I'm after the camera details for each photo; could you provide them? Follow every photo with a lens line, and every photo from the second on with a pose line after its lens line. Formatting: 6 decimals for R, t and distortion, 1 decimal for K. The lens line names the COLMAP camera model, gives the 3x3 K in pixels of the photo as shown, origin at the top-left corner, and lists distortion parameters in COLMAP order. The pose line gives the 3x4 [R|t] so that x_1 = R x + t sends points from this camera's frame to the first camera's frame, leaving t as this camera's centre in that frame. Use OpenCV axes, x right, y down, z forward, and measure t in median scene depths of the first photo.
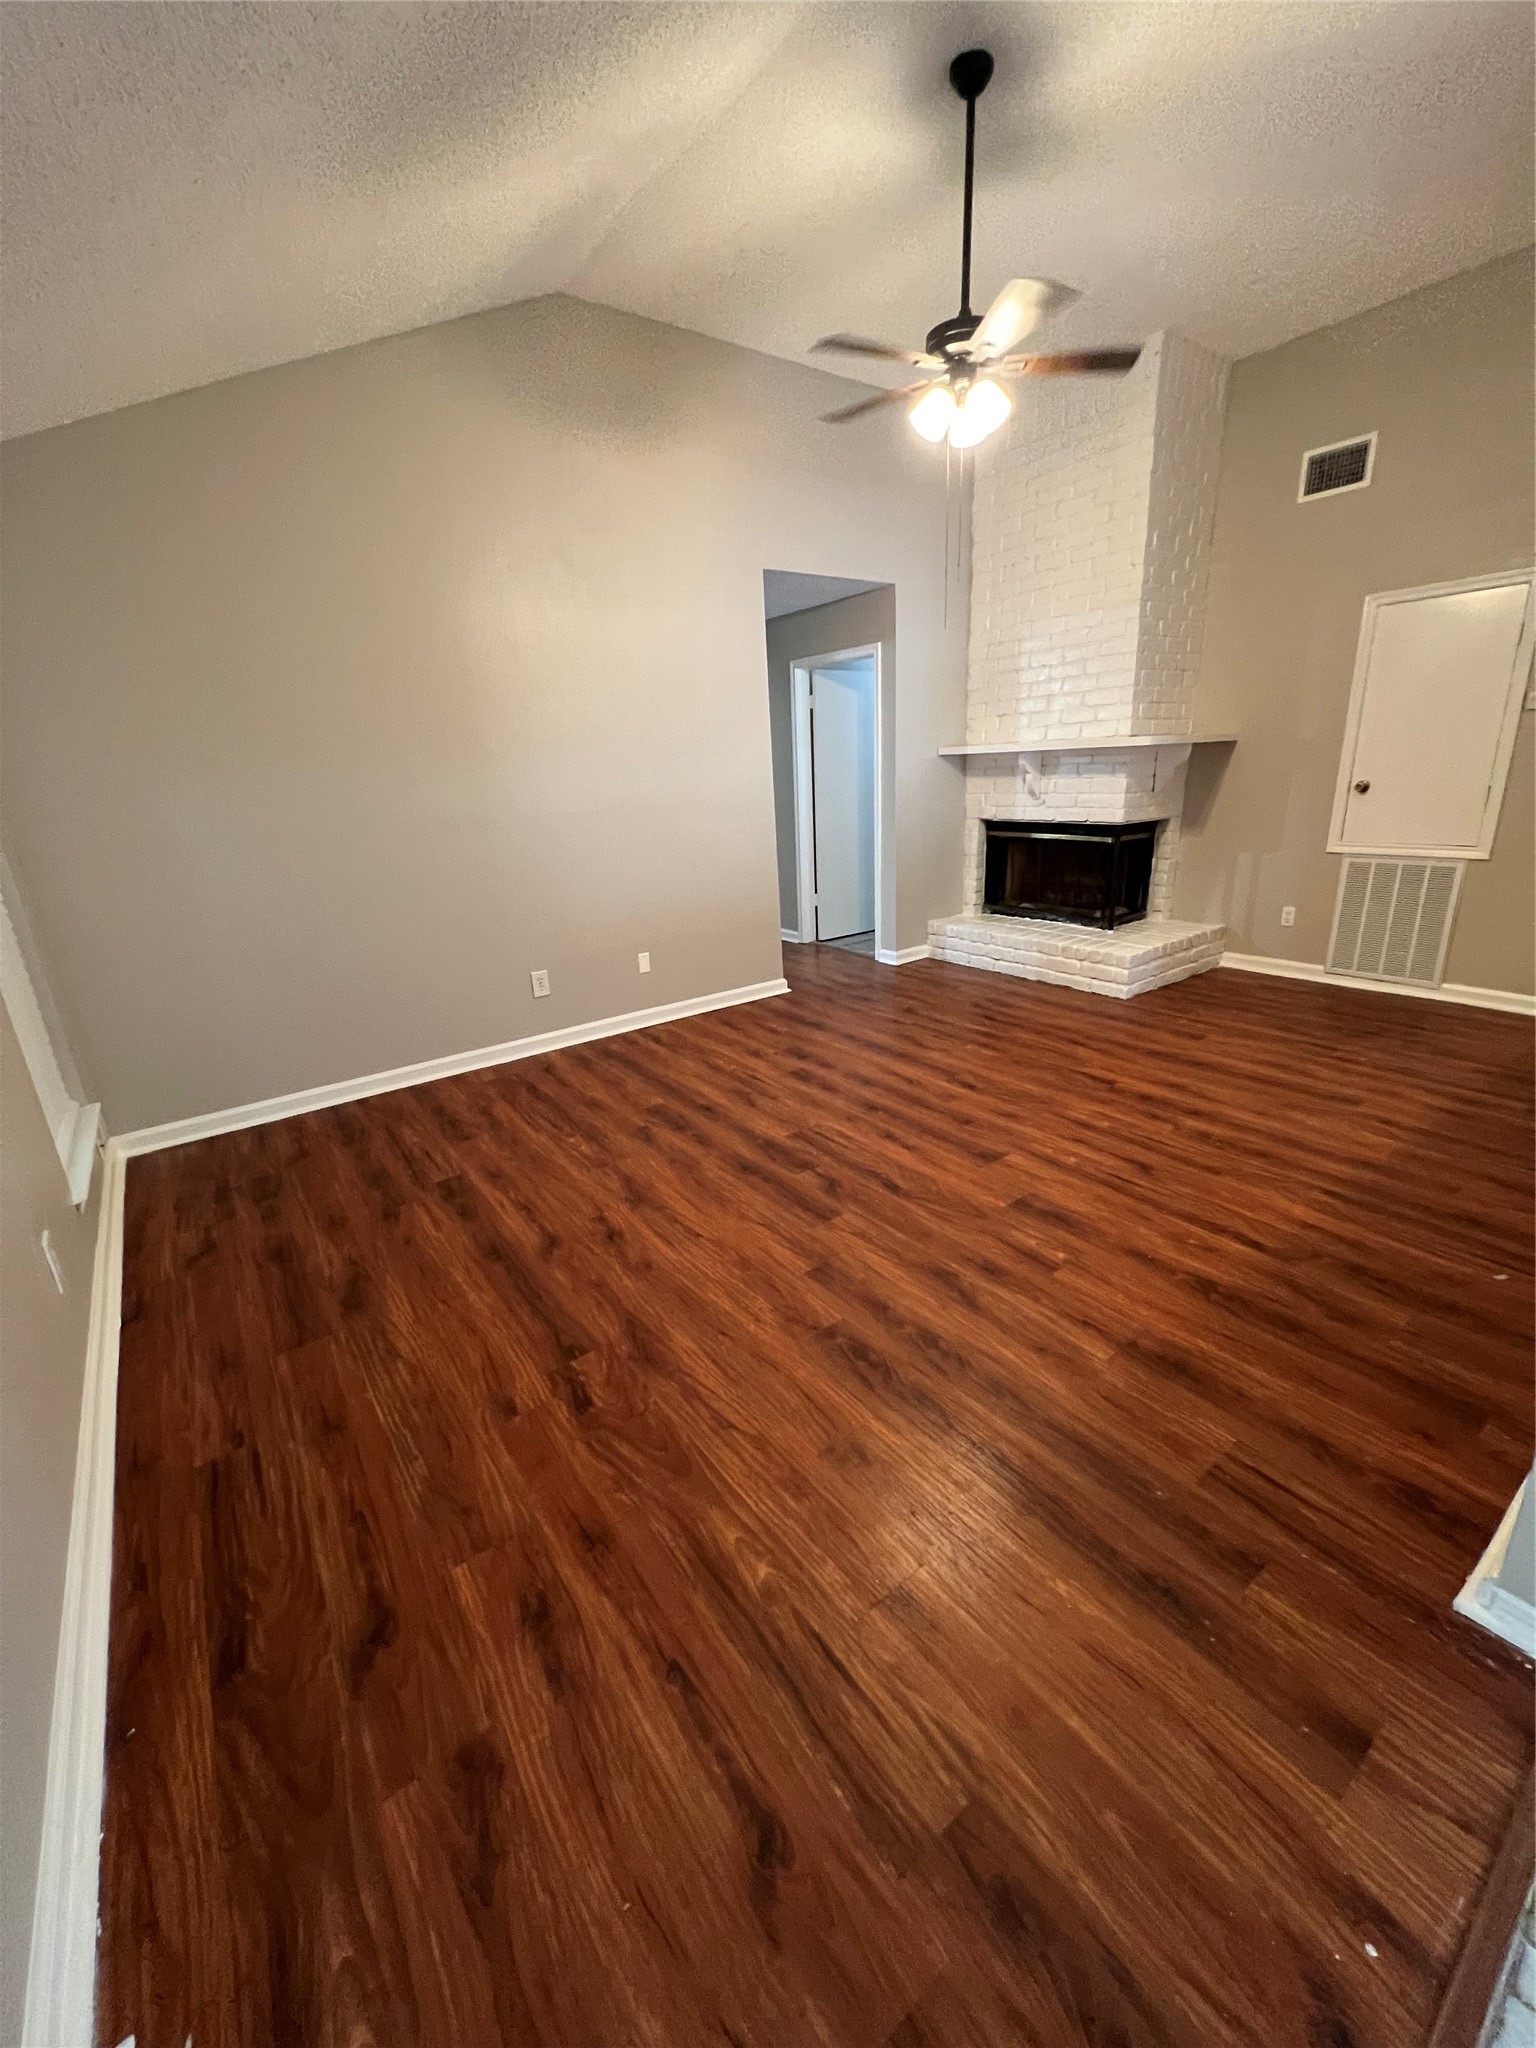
lens RADIAL K [[817.6, 0, 764.5], [0, 817.6, 1023.8], [0, 0, 1]] dist [0.000768, 0.000157]
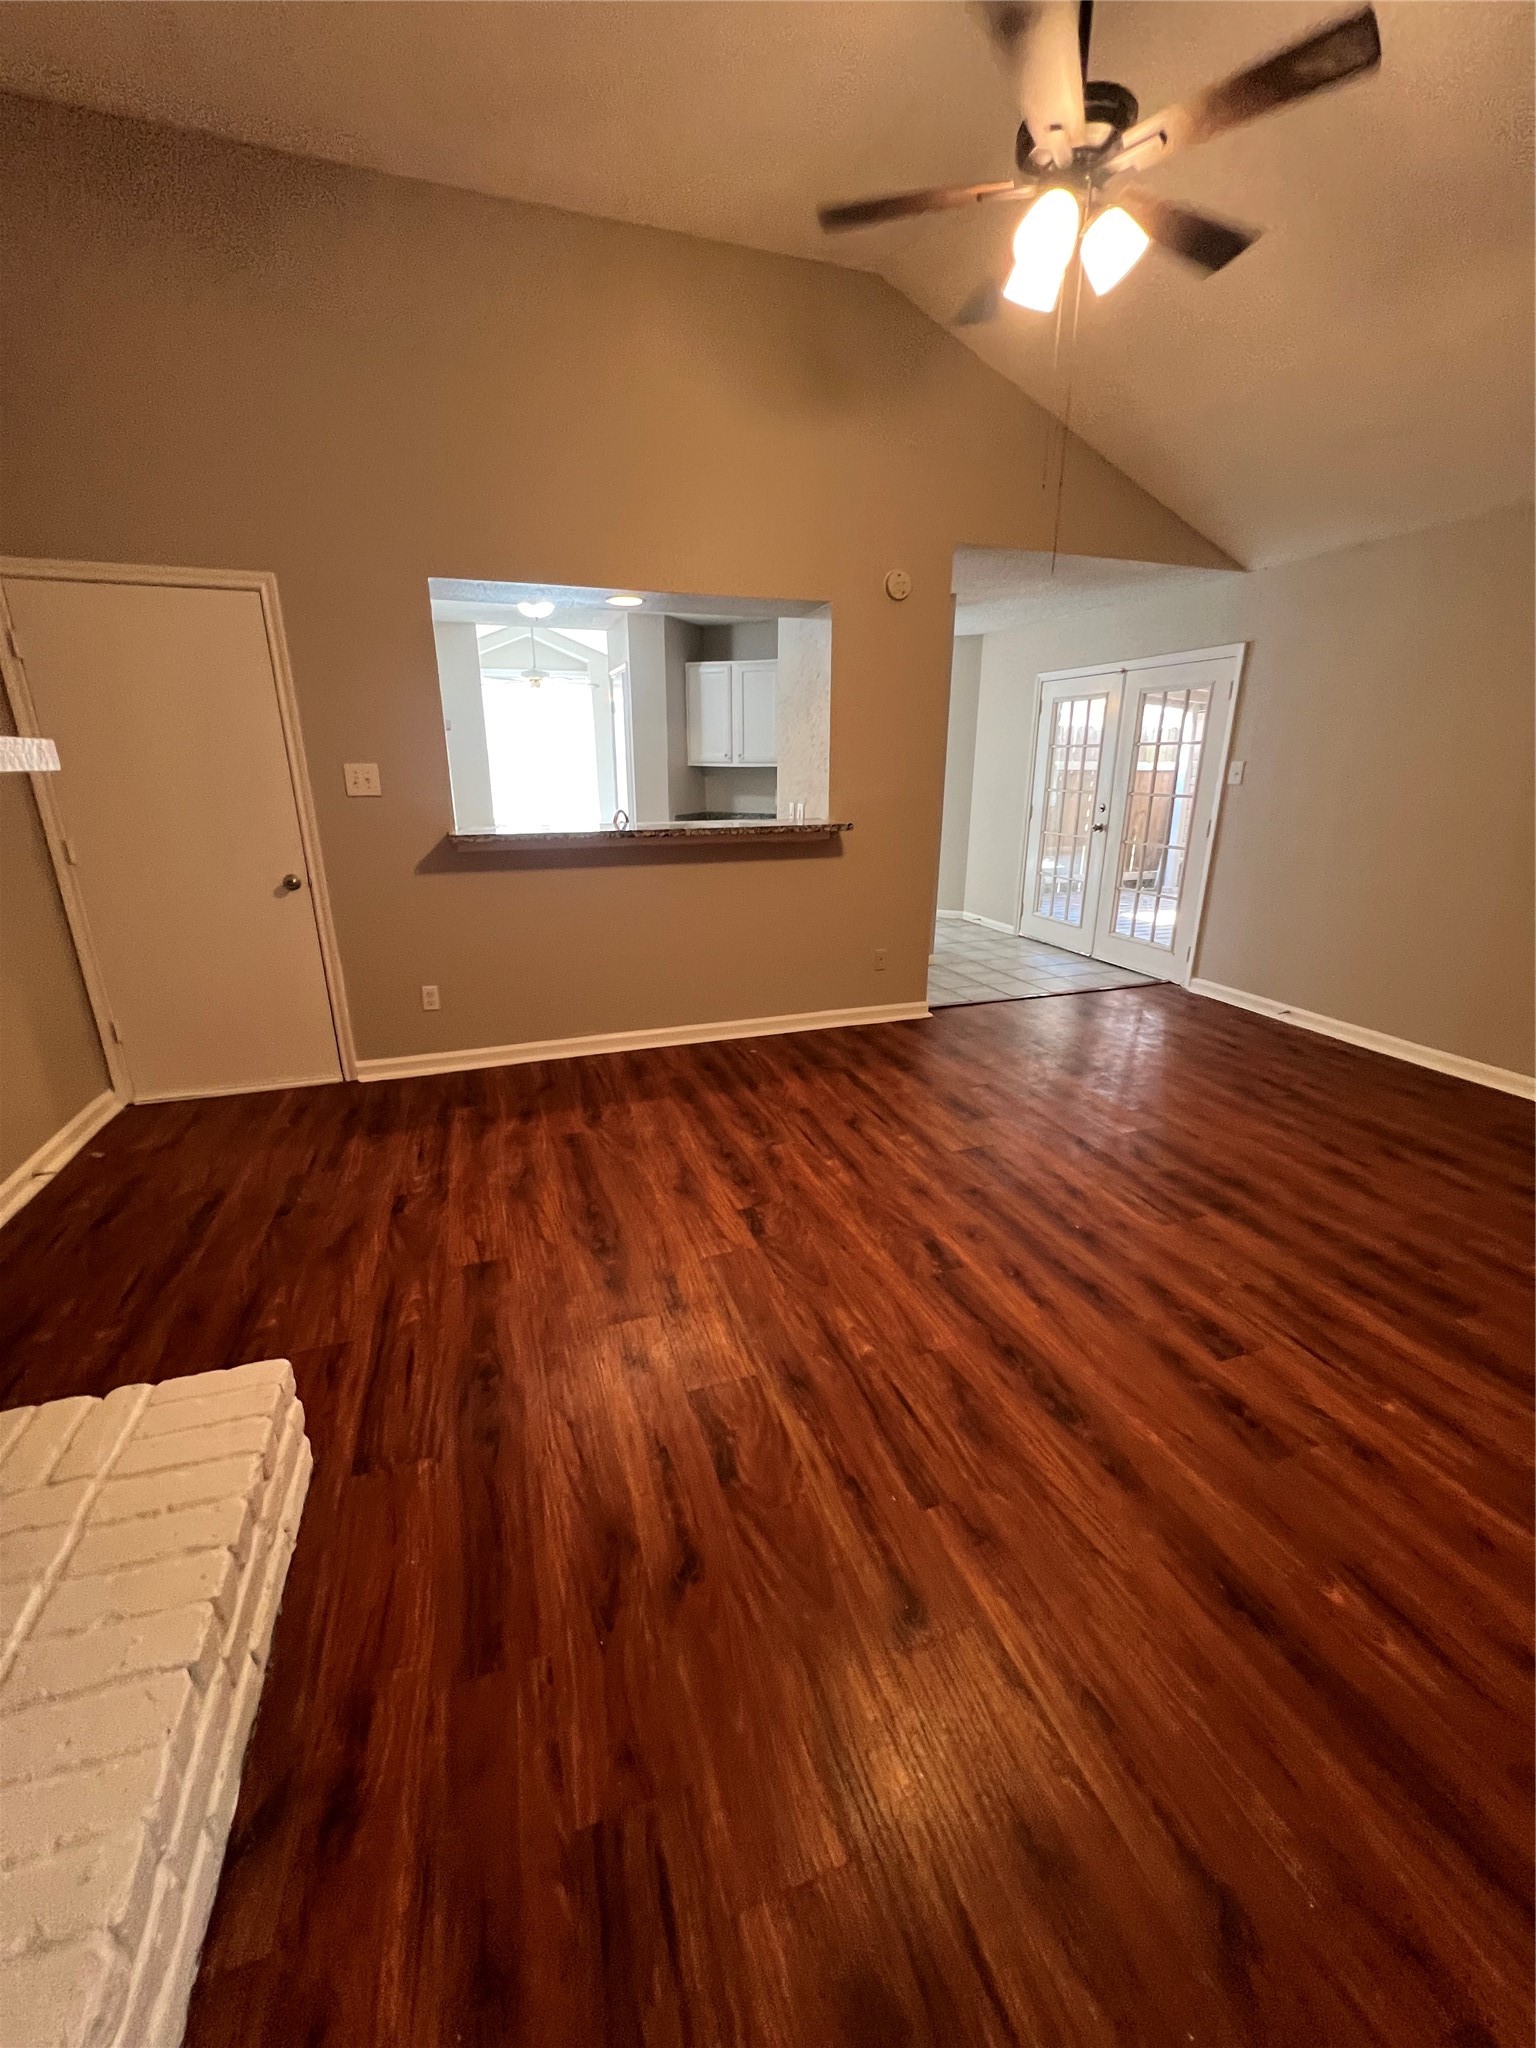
lens RADIAL K [[817.6, 0, 764.5], [0, 817.6, 1023.8], [0, 0, 1]] dist [0.000768, 0.000157]
pose [[-0.955435, -0.042593, 0.292114, 0.216051], [0.132443, 0.822507, 0.553119, -0.532426], [-0.263825, 0.567157, -0.780211, 1.635927]]
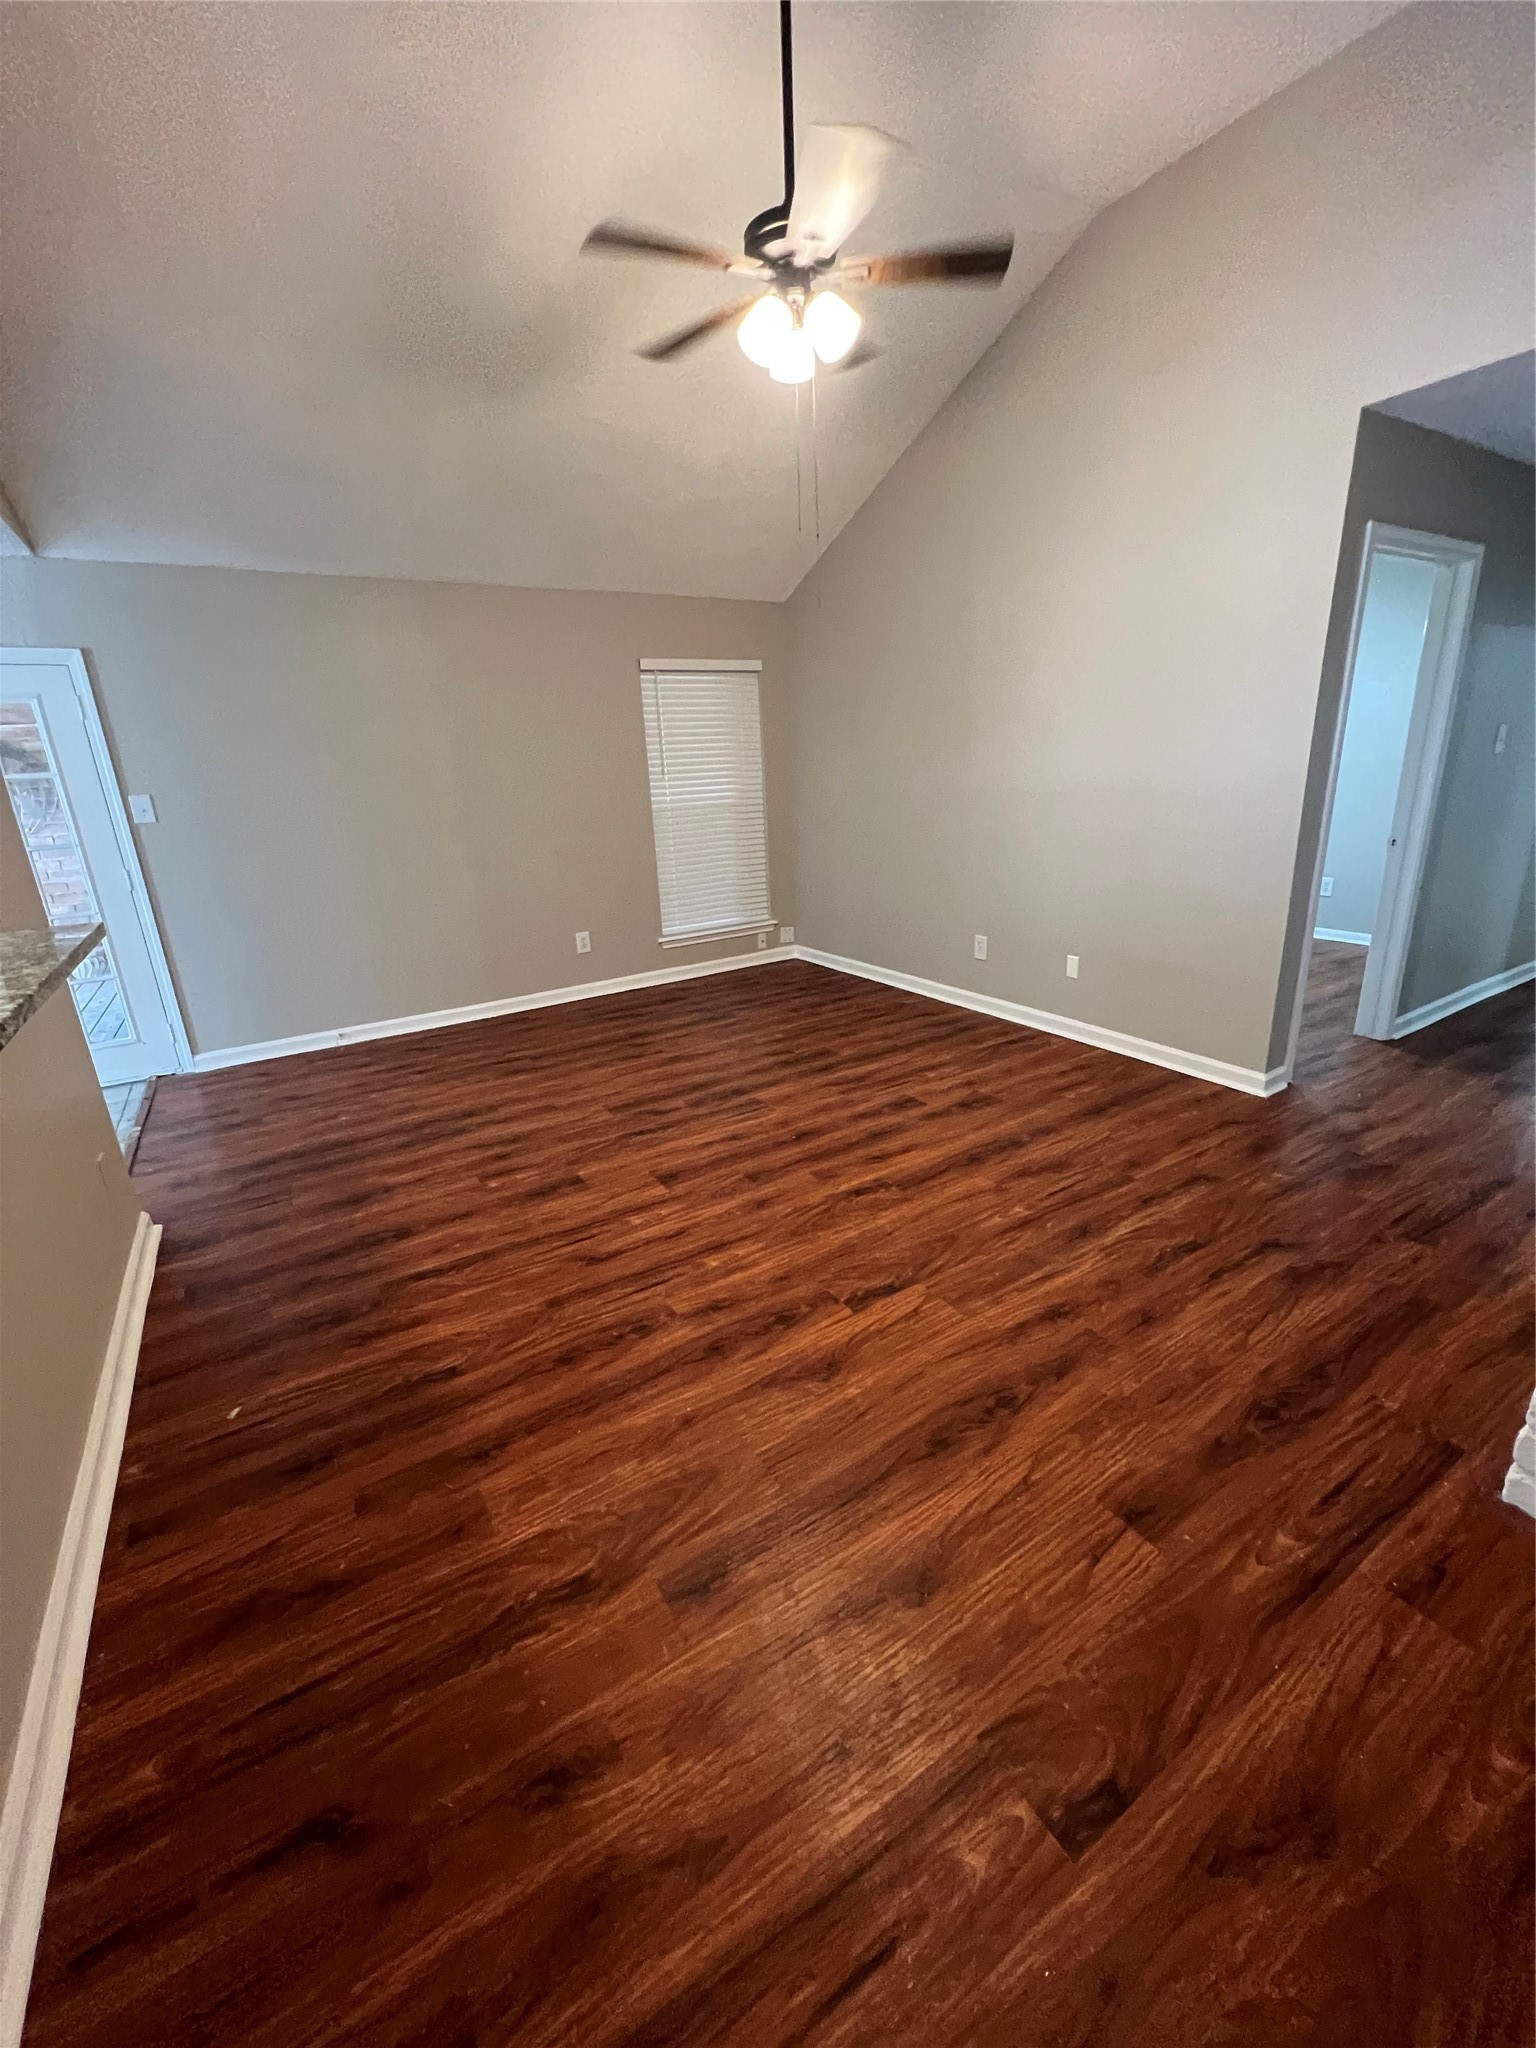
lens RADIAL K [[817.6, 0, 764.5], [0, 817.6, 1023.8], [0, 0, 1]] dist [0.000768, 0.000157]
pose [[-0.078160, 0.352082, -0.932700, 1.028016], [-0.251836, 0.898248, 0.360180, -0.359056], [0.964609, 0.263039, 0.018460, 0.955906]]
